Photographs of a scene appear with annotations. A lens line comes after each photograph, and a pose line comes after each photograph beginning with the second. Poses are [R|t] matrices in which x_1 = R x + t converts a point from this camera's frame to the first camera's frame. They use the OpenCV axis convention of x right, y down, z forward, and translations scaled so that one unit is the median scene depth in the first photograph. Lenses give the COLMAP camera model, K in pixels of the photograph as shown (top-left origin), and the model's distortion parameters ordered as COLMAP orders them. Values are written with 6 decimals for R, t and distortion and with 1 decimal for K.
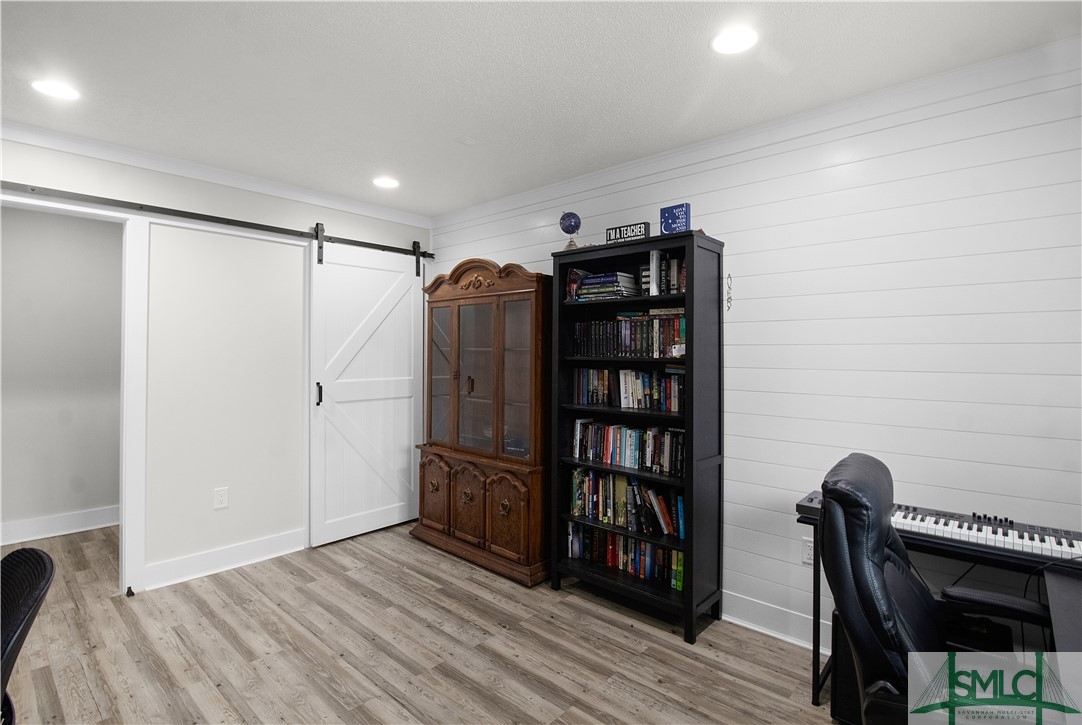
lens RADIAL K [[517.7, 0, 541.9], [0, 517.7, 351.5], [0, 0, 1]] dist [-0.012453, -0.002351]
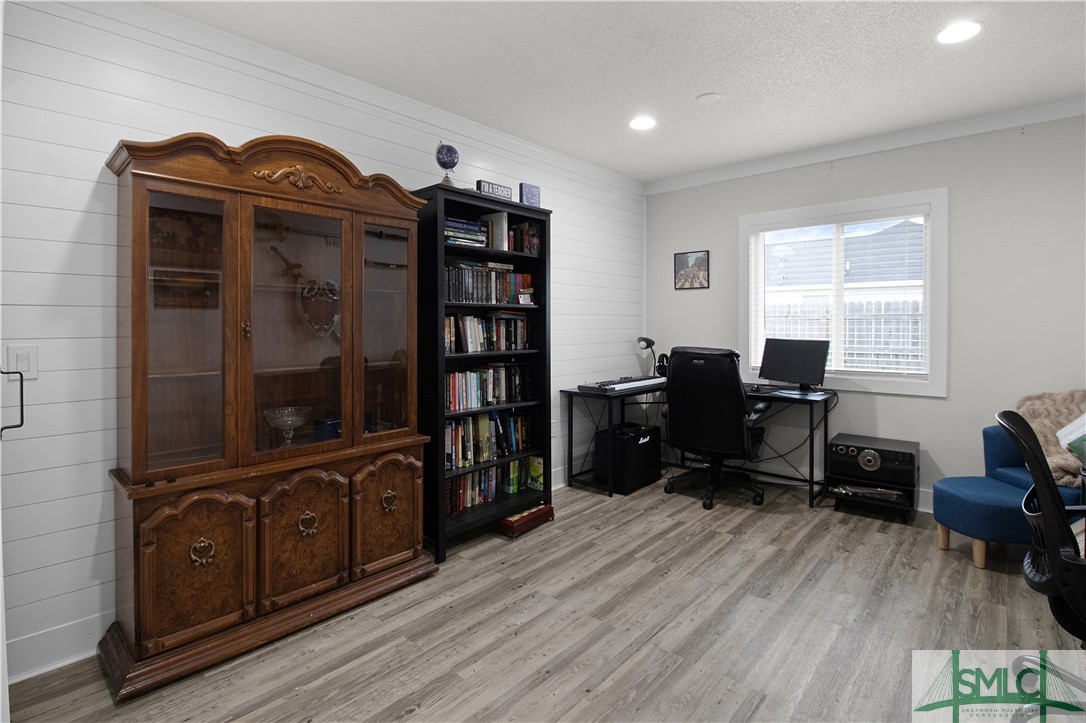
lens RADIAL K [[519.6, 0, 550.3], [0, 519.6, 326.2], [0, 0, 1]] dist [-0.012453, -0.002351]
pose [[0.004003, -0.012625, 0.999912, -0.925021], [0.004309, 0.999911, 0.012608, 0.044693], [-0.999983, 0.004259, 0.004057, 0.860882]]
